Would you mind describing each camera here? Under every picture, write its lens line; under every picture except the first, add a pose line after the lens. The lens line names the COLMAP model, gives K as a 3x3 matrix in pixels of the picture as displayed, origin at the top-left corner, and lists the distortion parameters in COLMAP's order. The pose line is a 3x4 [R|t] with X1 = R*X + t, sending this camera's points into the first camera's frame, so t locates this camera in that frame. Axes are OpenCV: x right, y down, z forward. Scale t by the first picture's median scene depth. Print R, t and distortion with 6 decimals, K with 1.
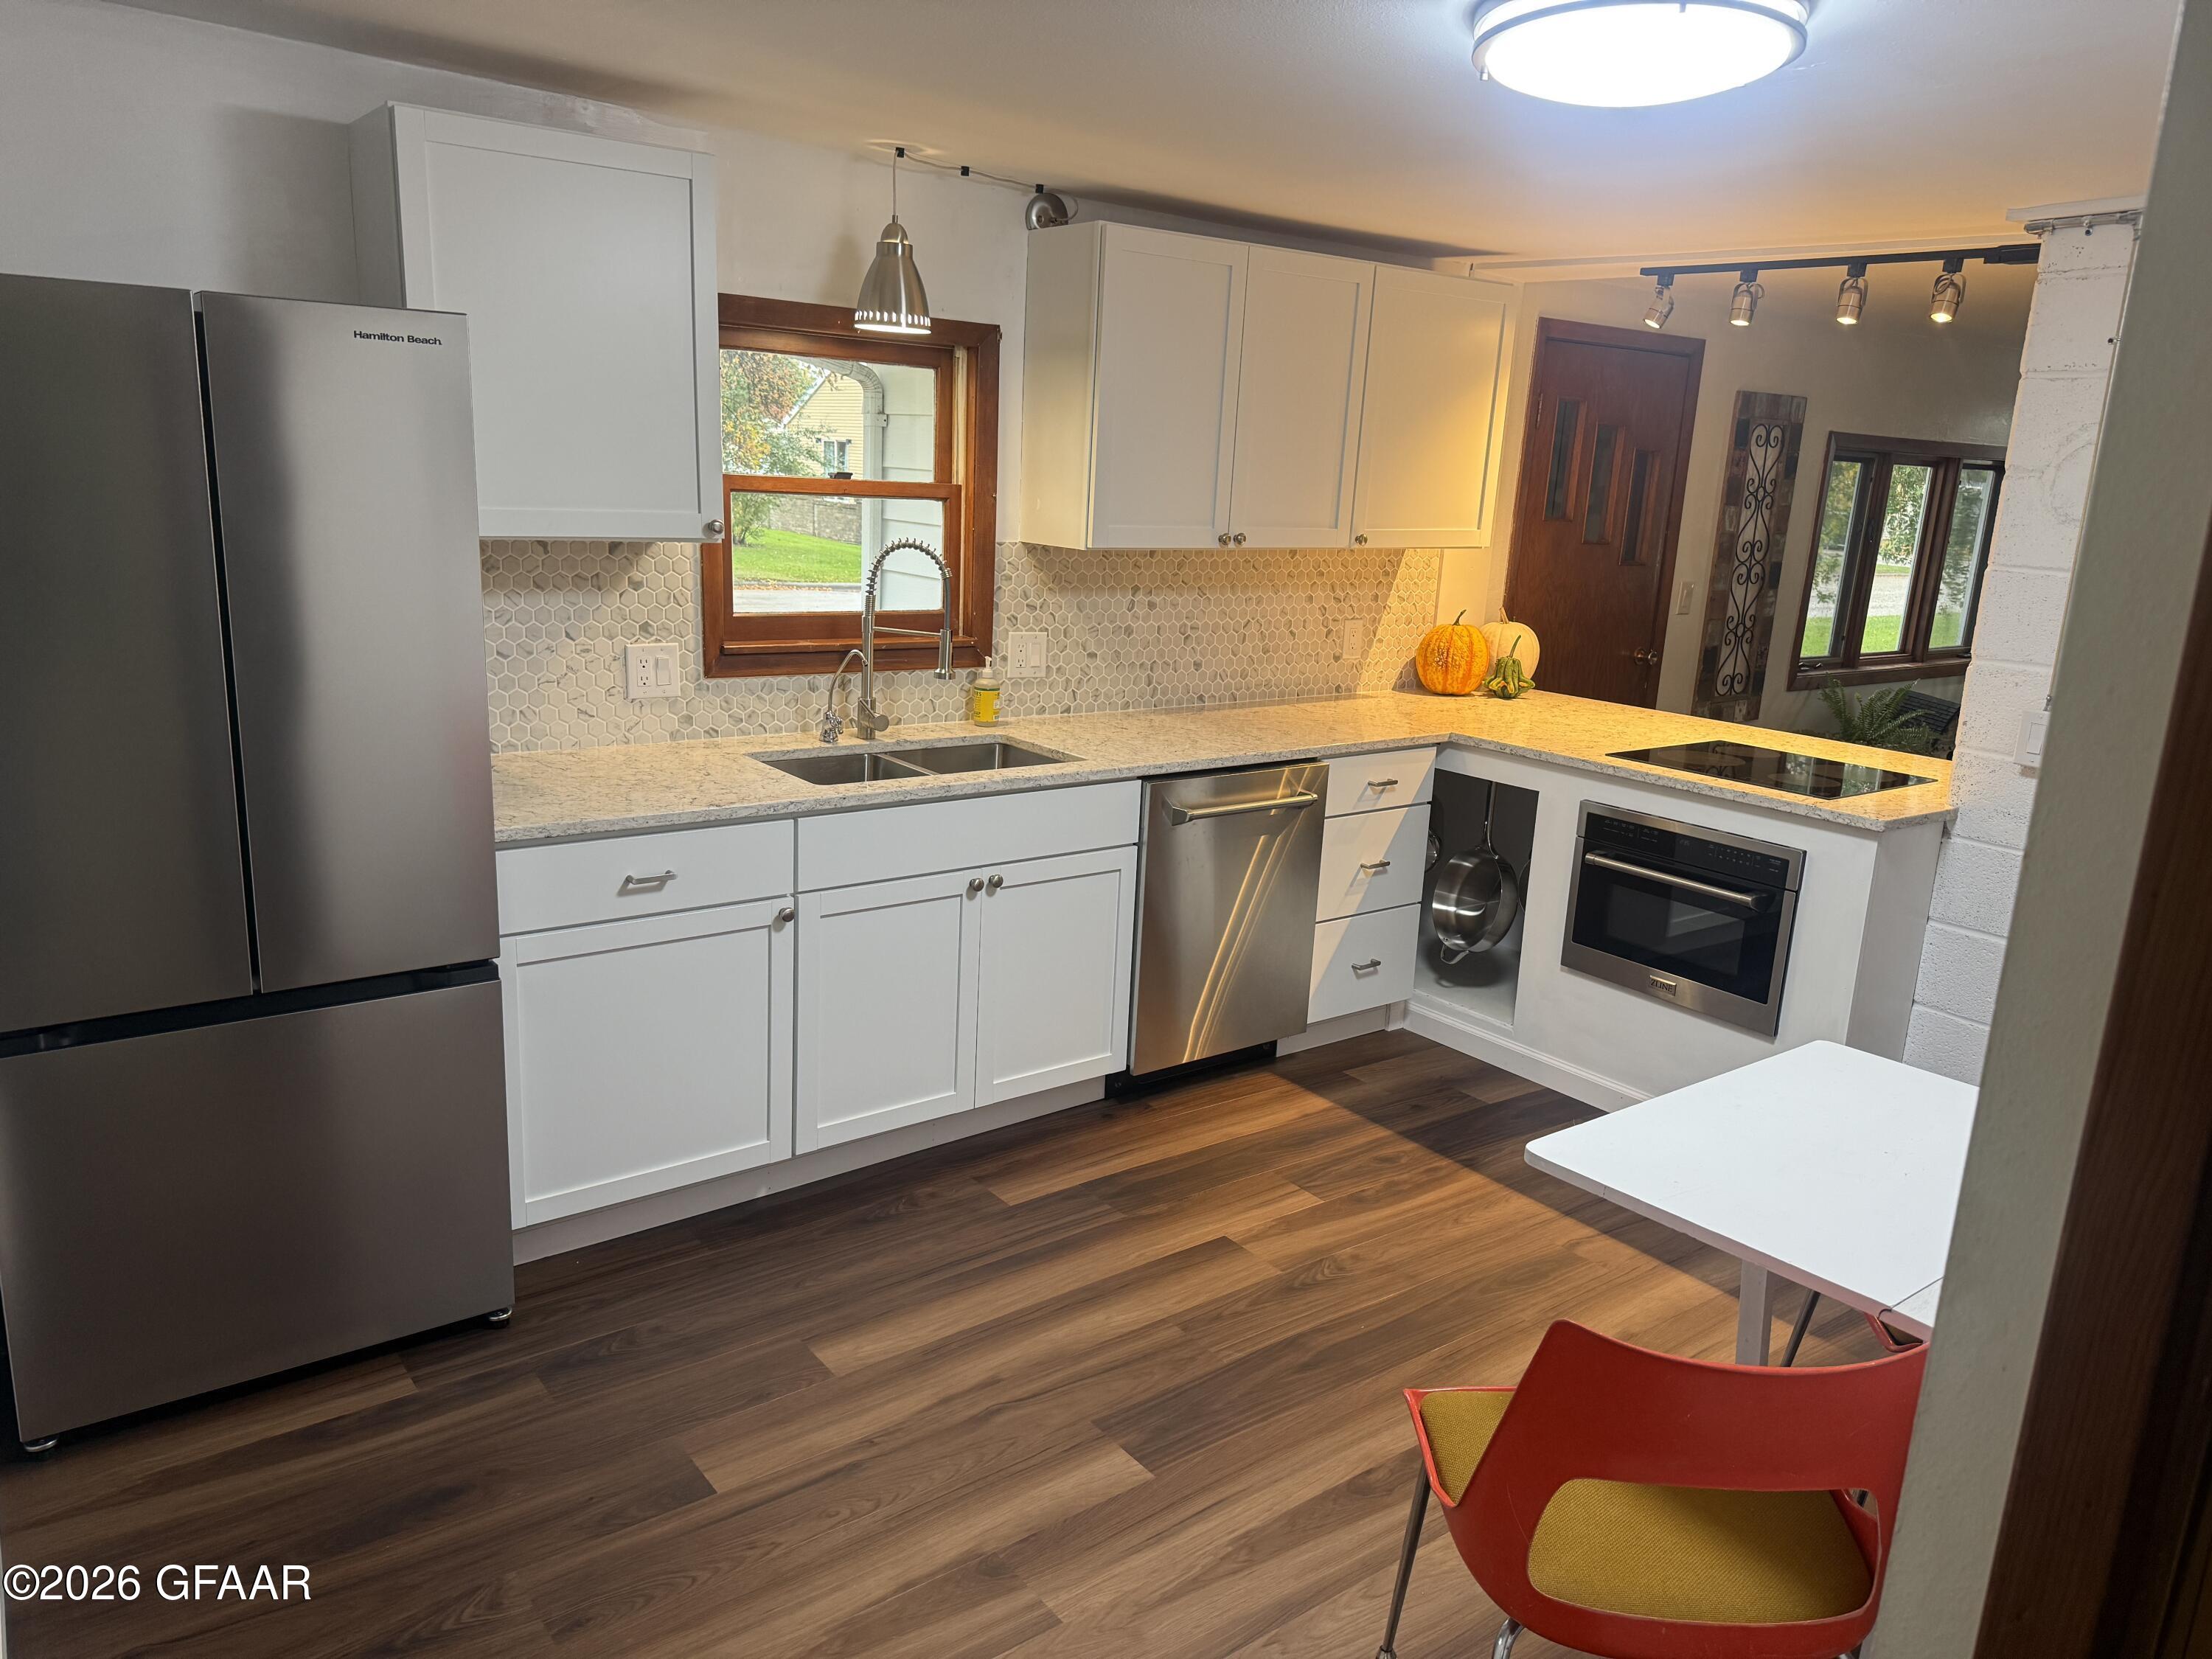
lens RADIAL K [[1555.3, 0, 1107.9], [0, 1555.3, 835.1], [0, 0, 1]] dist [0.067904, -0.096235]
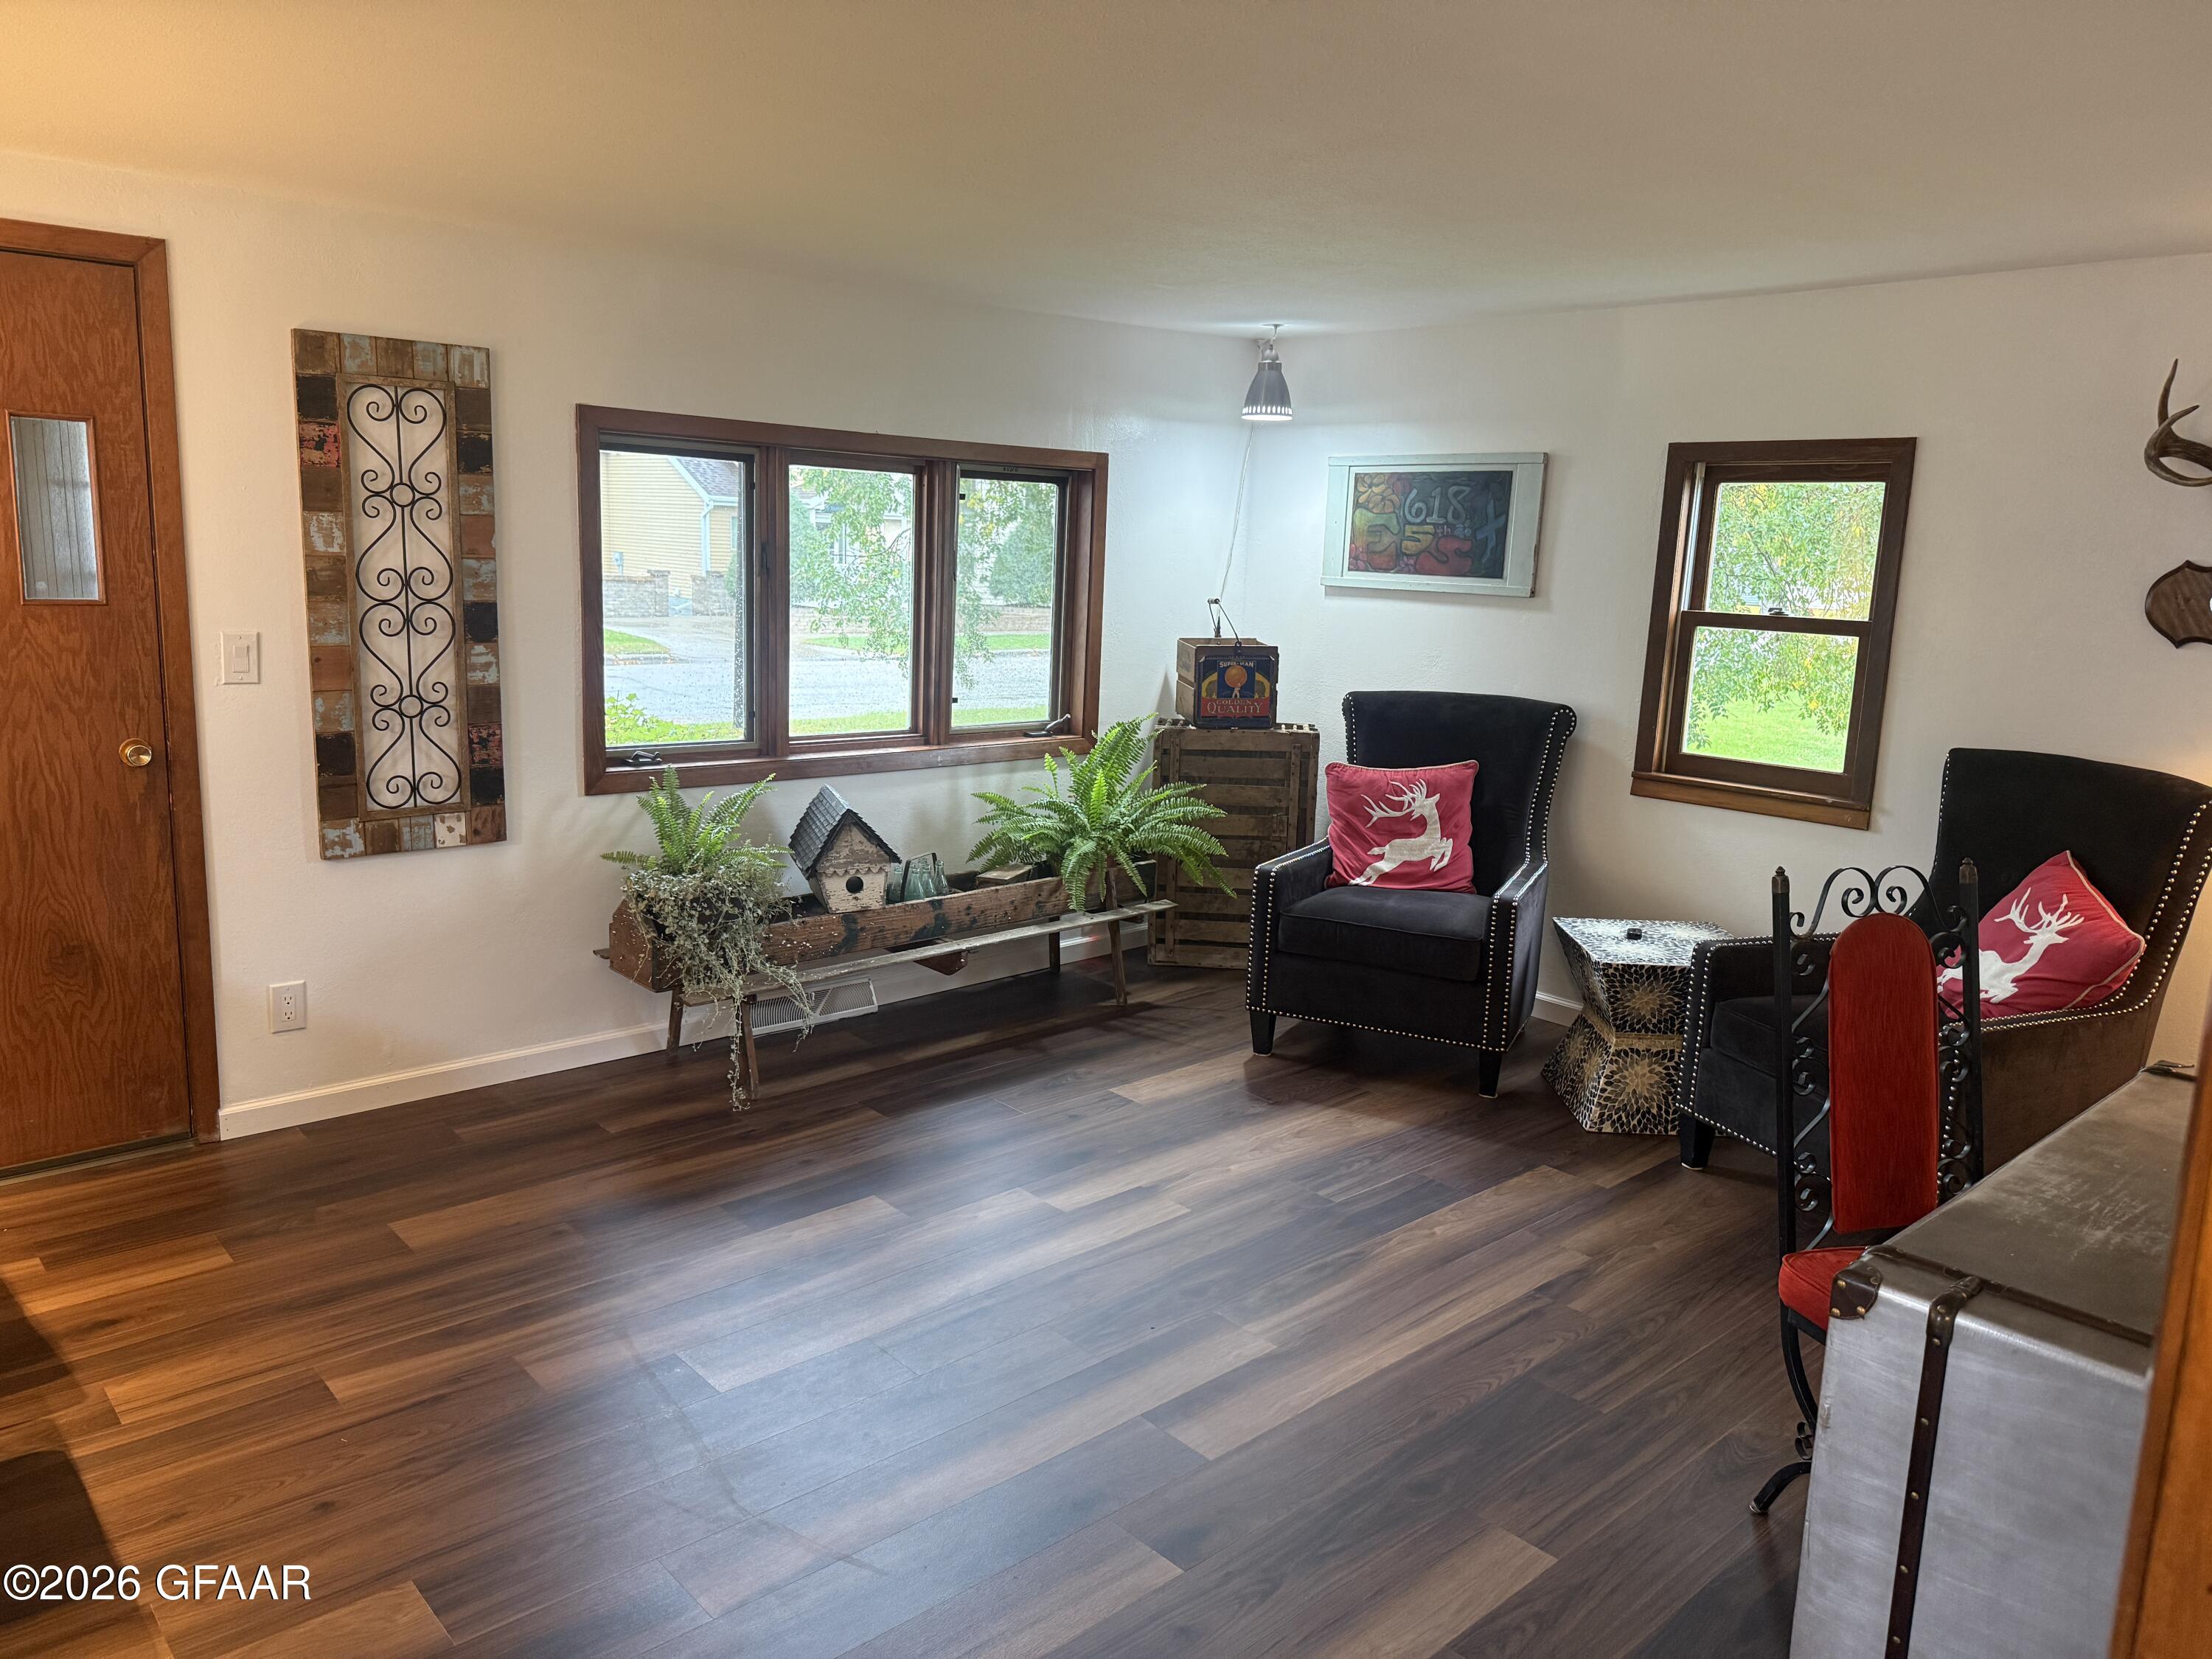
lens RADIAL K [[1555.3, 0, 1107.9], [0, 1555.3, 835.1], [0, 0, 1]] dist [0.067904, -0.096235]
pose [[0.998076, -0.023436, 0.057398, 0.944899], [0.026076, 0.998616, -0.045672, -0.059351], [-0.056249, 0.047081, 0.997306, 0.499591]]
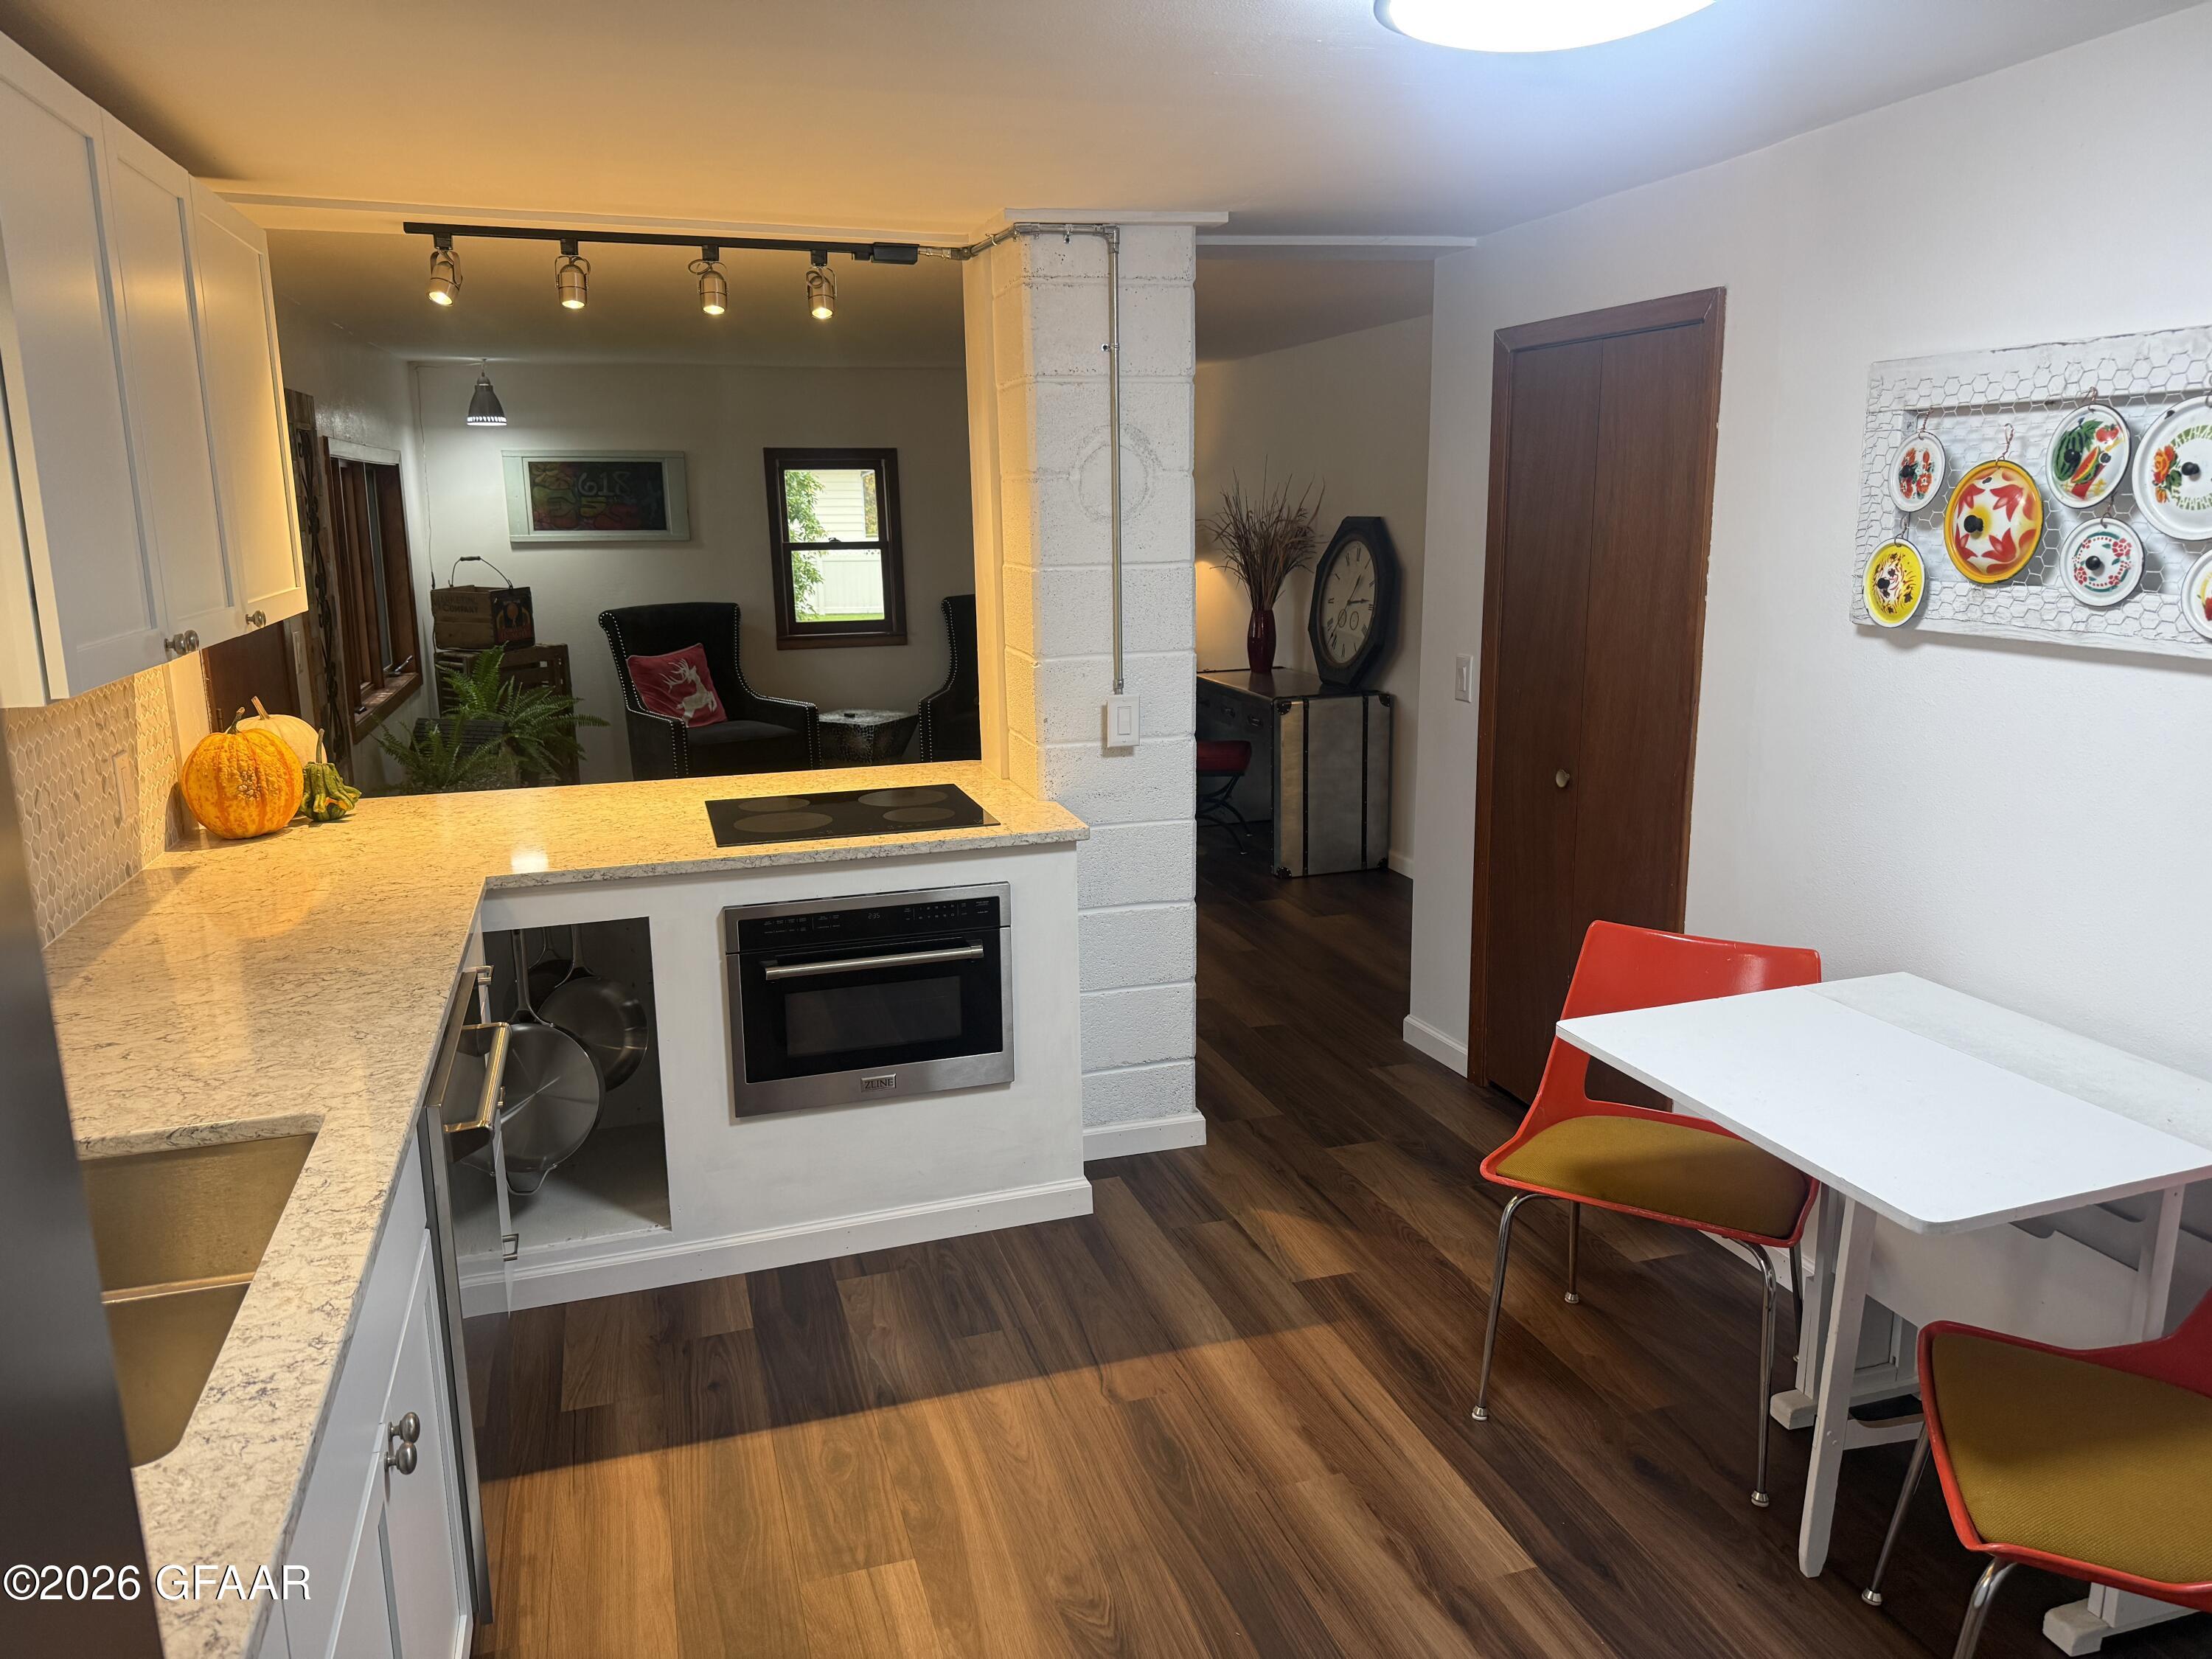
lens RADIAL K [[1526.4, 0, 1197.5], [0, 1526.4, 811.7], [0, 0, 1]] dist [0.128933, -0.241606]
pose [[0.332312, -0.238874, 0.912419, -0.273200], [0.246013, 0.955861, 0.160647, -0.118668], [-0.910520, 0.171082, 0.376410, 0.429960]]
